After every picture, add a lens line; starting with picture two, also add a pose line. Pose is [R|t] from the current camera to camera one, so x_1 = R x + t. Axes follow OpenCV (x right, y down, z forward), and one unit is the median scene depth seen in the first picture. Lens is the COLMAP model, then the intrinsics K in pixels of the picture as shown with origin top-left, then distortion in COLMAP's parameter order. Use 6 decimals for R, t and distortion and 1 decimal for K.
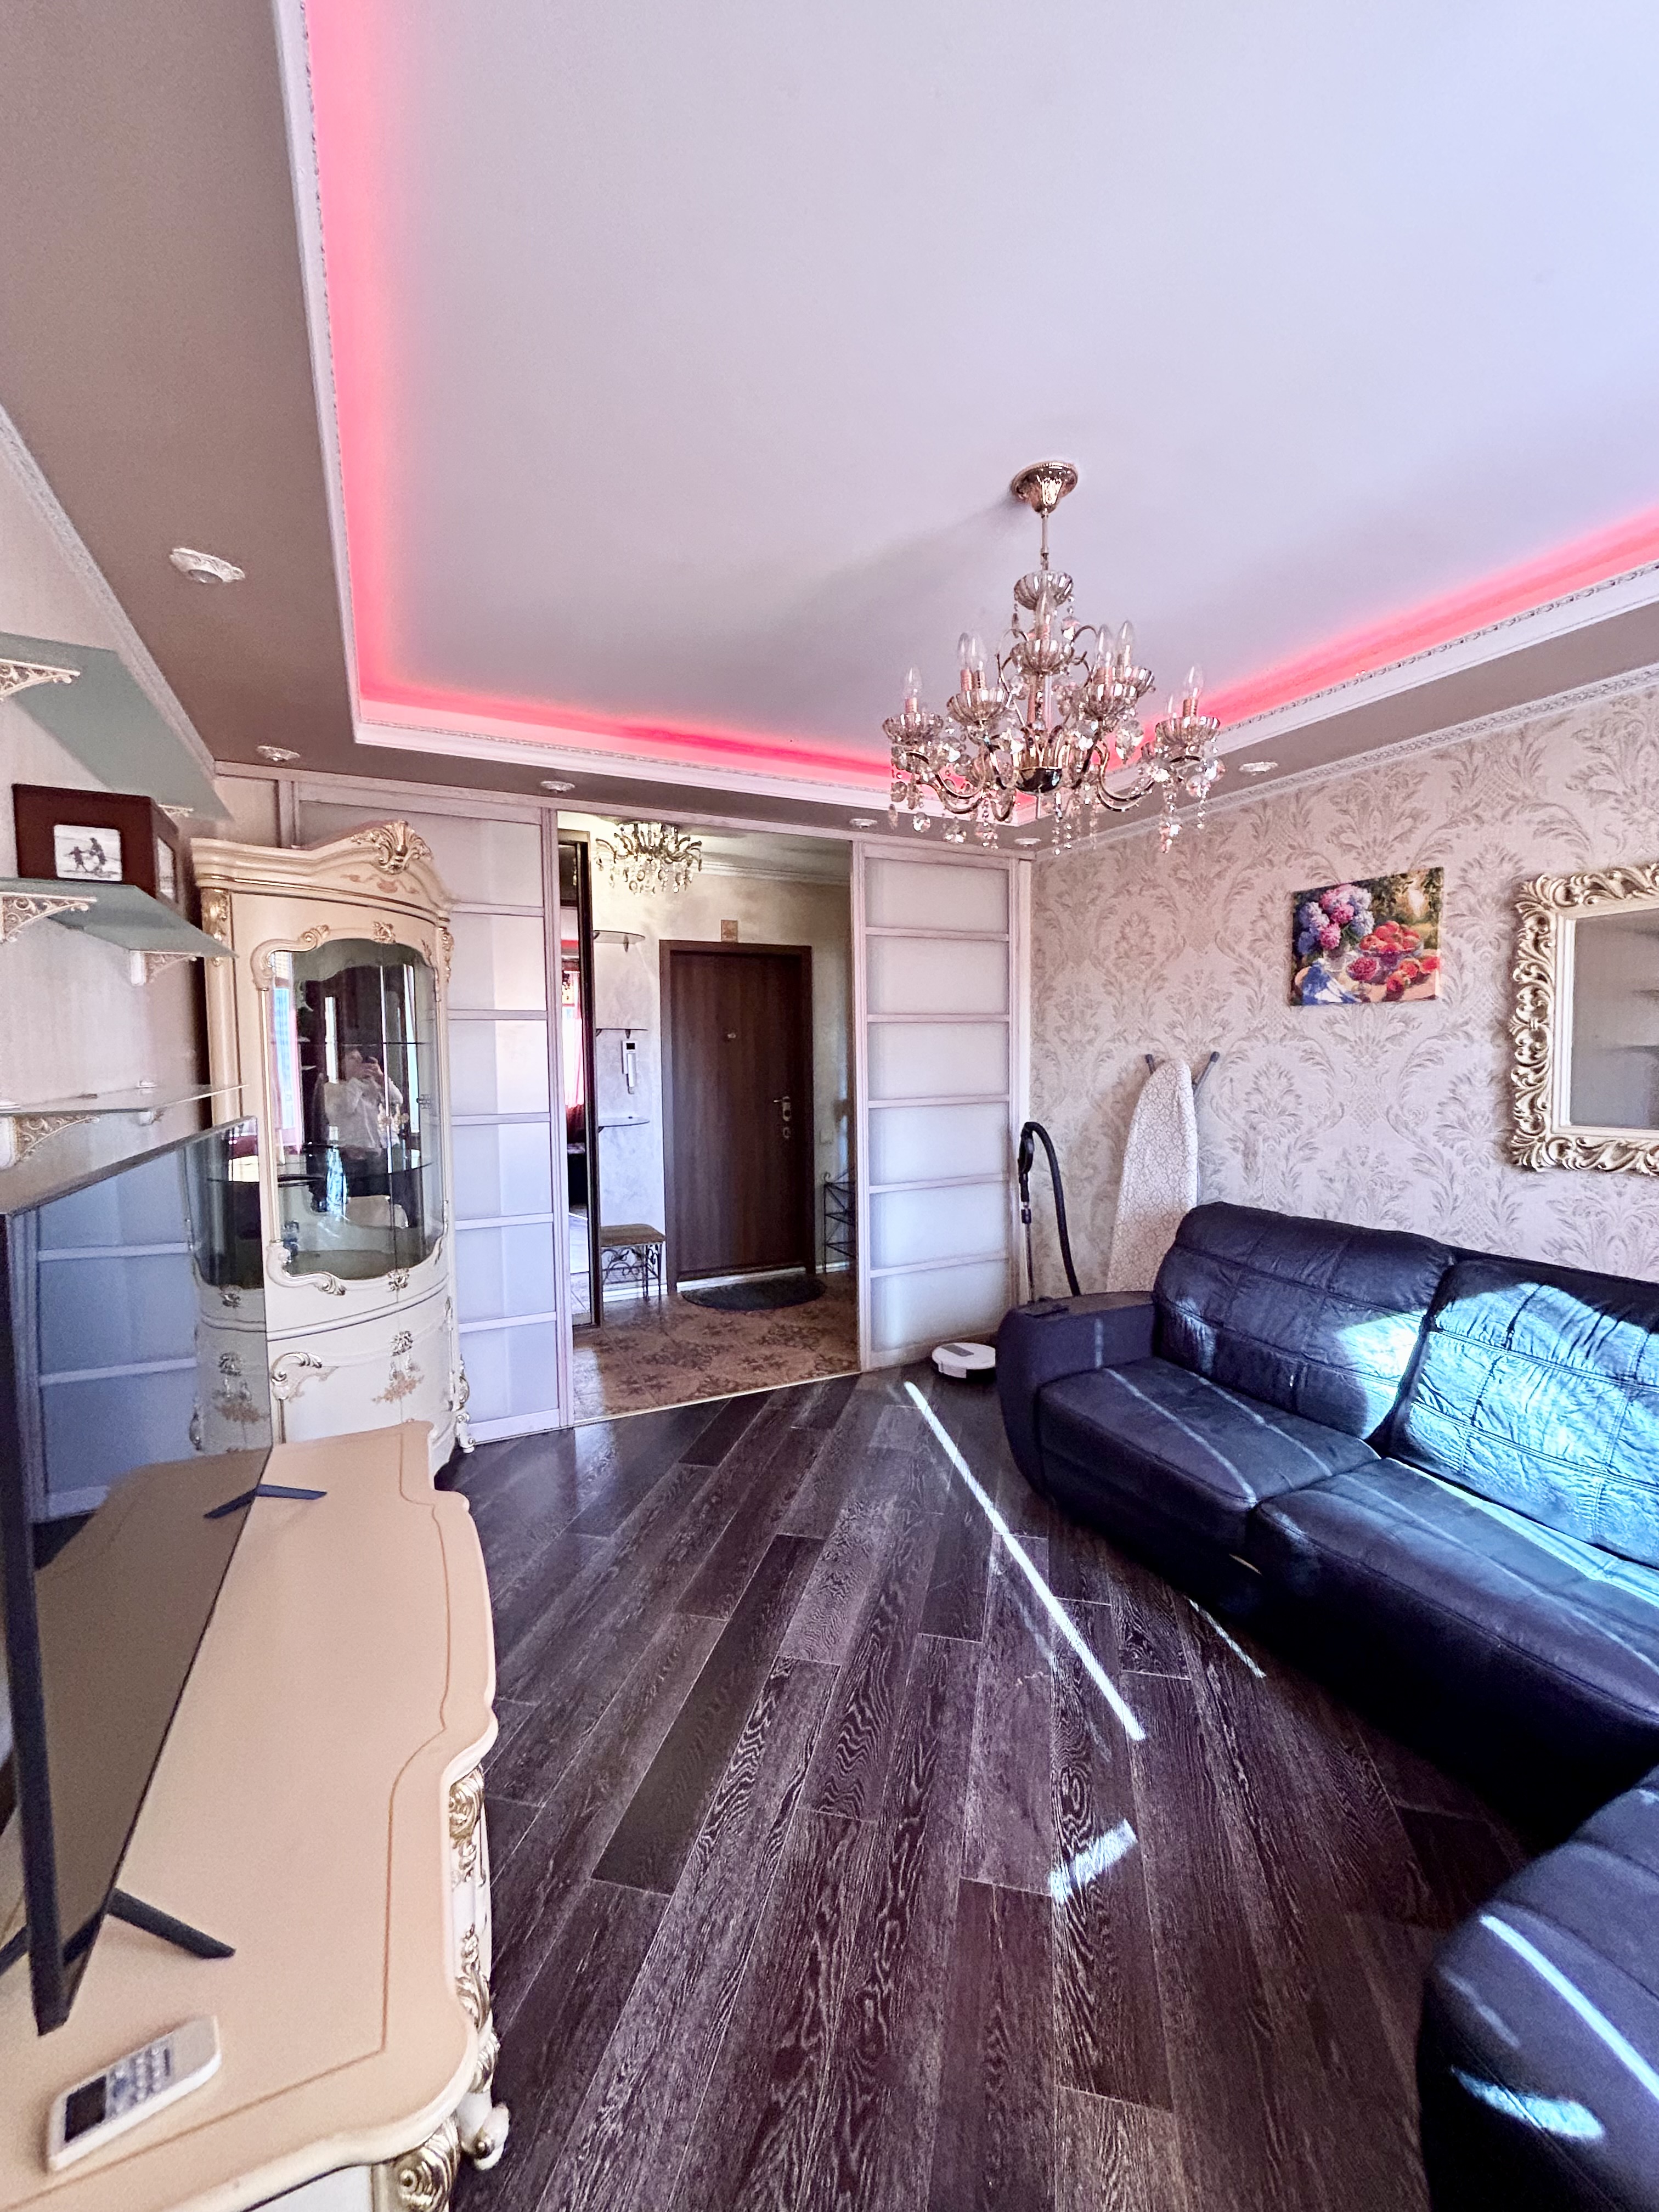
lens RADIAL K [[896.8, 0, 831.3], [0, 896.8, 1109.5], [0, 0, 1]] dist [-0.007219, 0.003389]
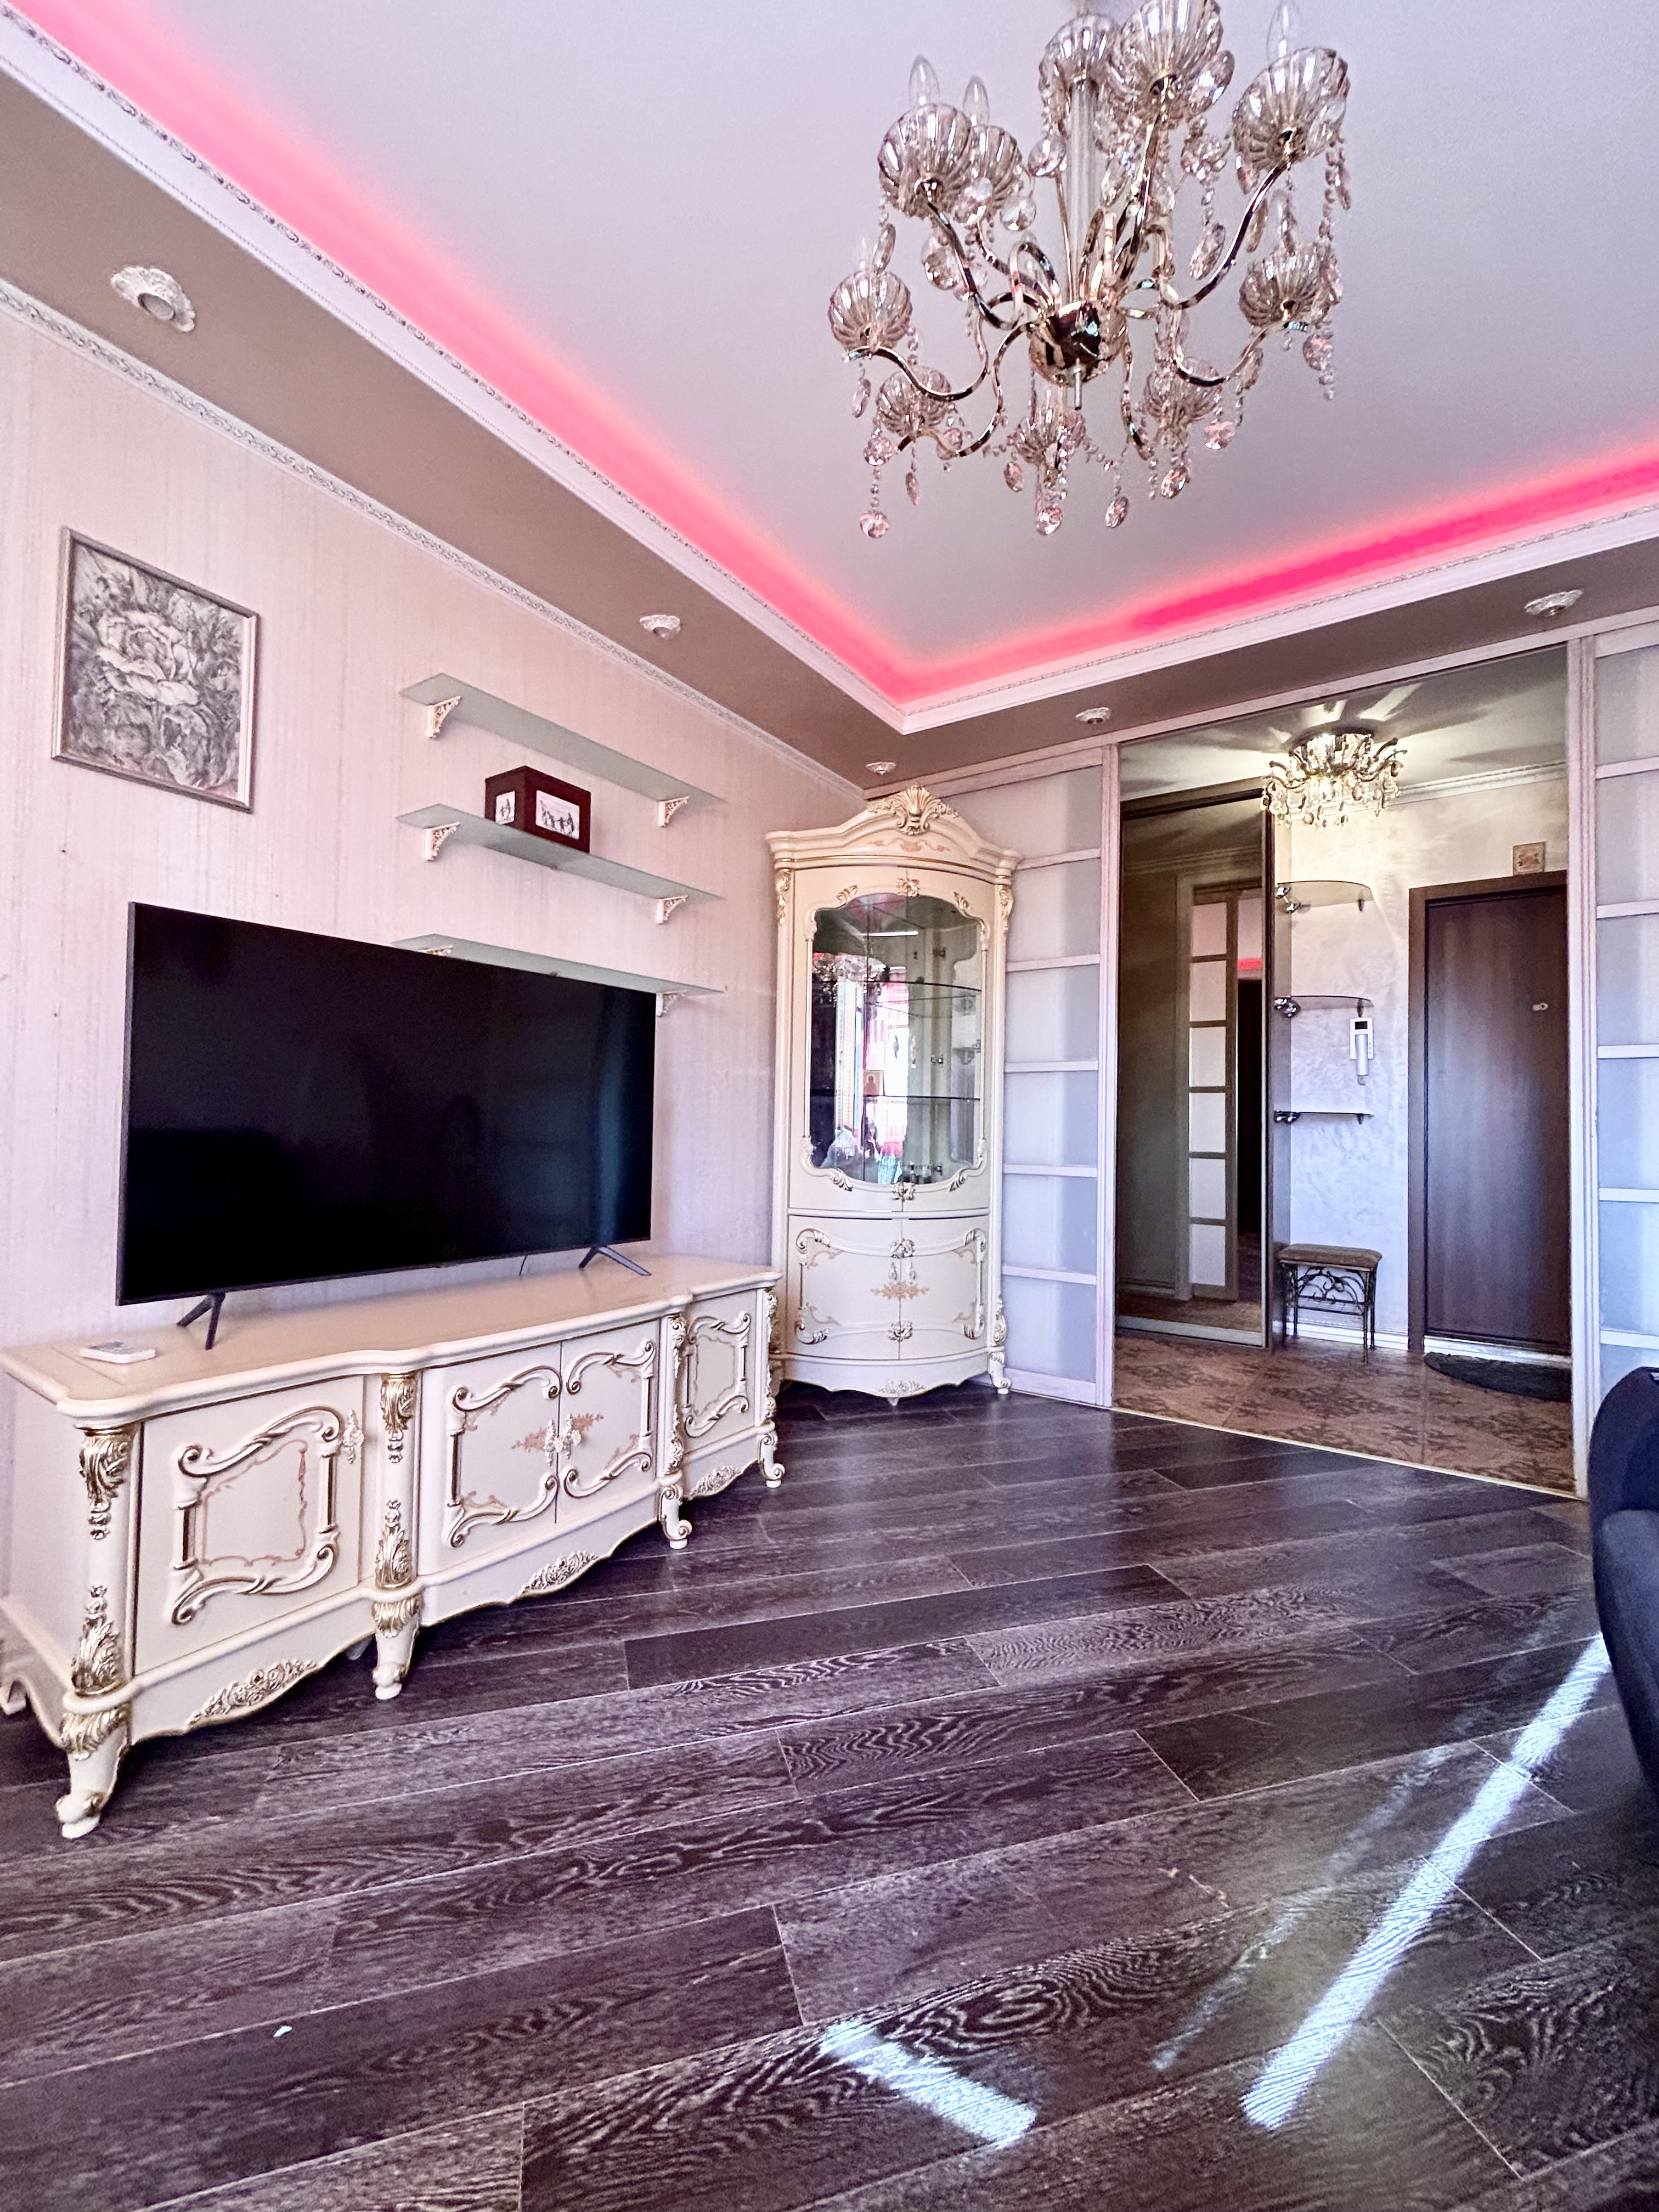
lens RADIAL K [[899.4, 0, 833.0], [0, 899.4, 1110.6], [0, 0, 1]] dist [0.000723, 0.000848]
pose [[0.494726, 0.003076, -0.869044, 0.744767], [-0.078819, 0.996031, -0.041344, 0.234873], [0.865467, 0.088951, 0.493005, 0.589938]]
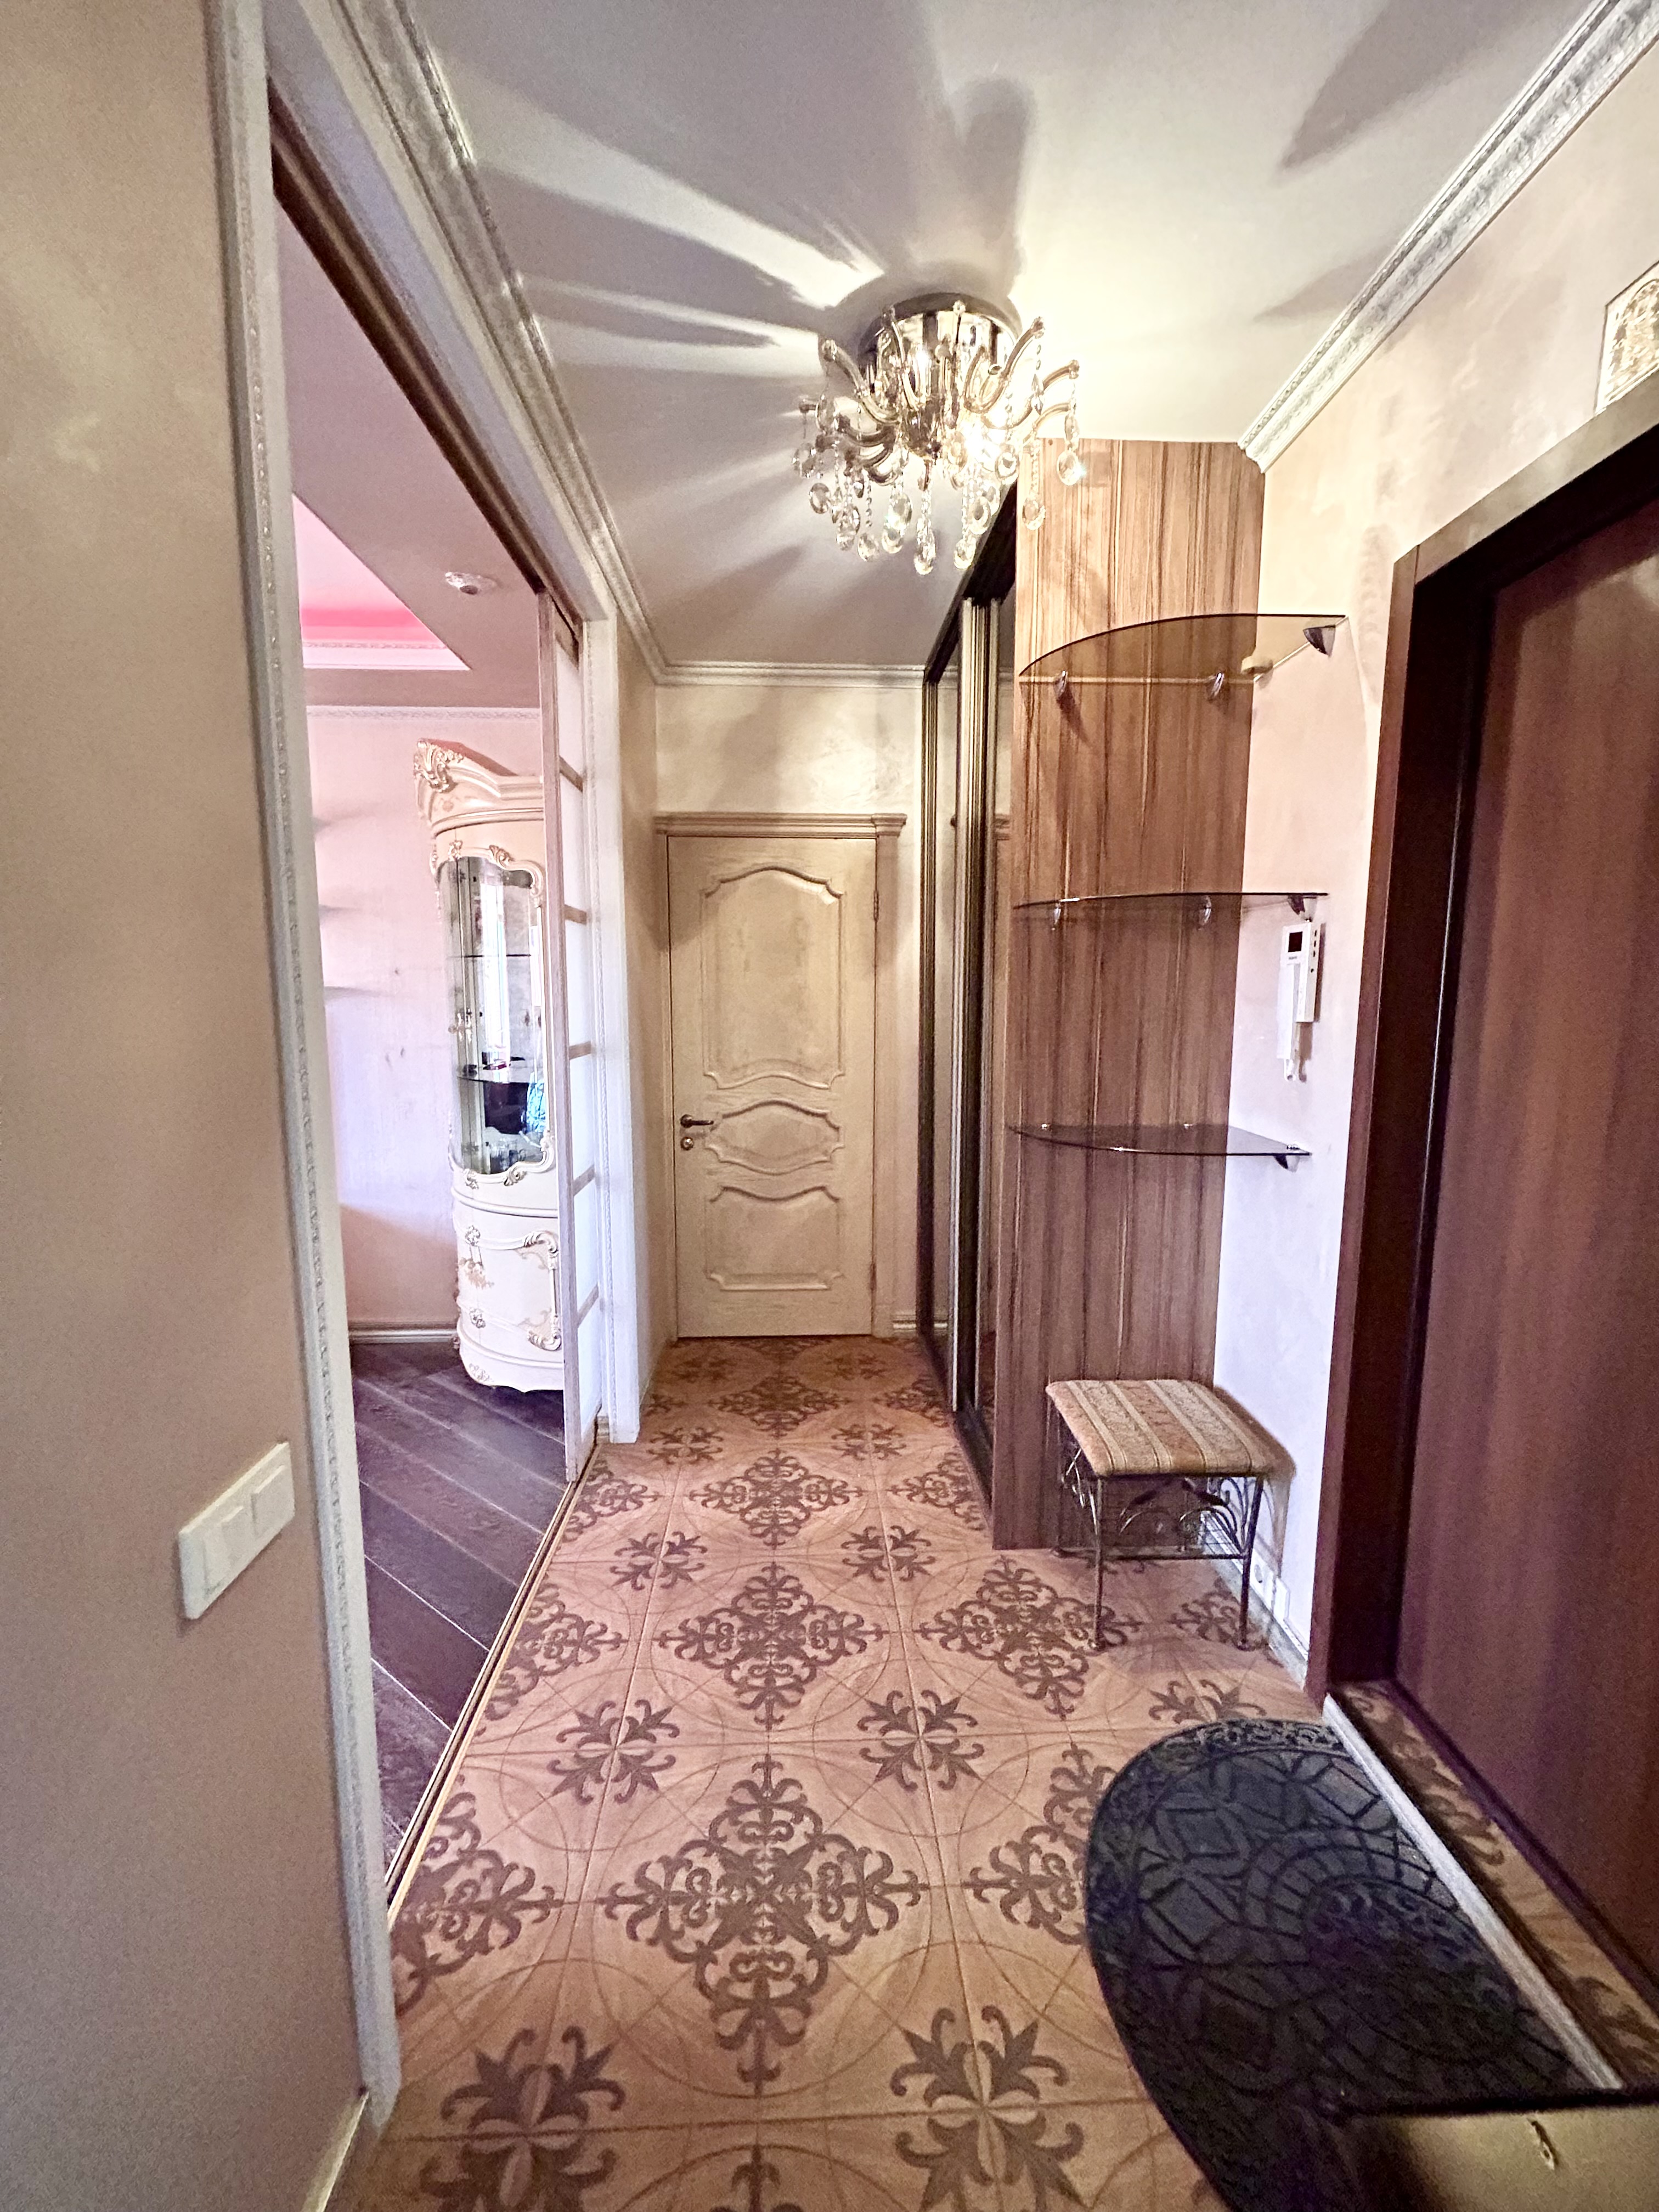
lens RADIAL K [[896.8, 0, 831.3], [0, 896.8, 1109.5], [0, 0, 1]] dist [-0.007219, 0.003389]
pose [[-0.399906, 0.125828, -0.907878, 0.509622], [-0.062908, 0.984428, 0.164147, -0.158667], [0.914395, 0.122756, -0.385763, 2.969217]]
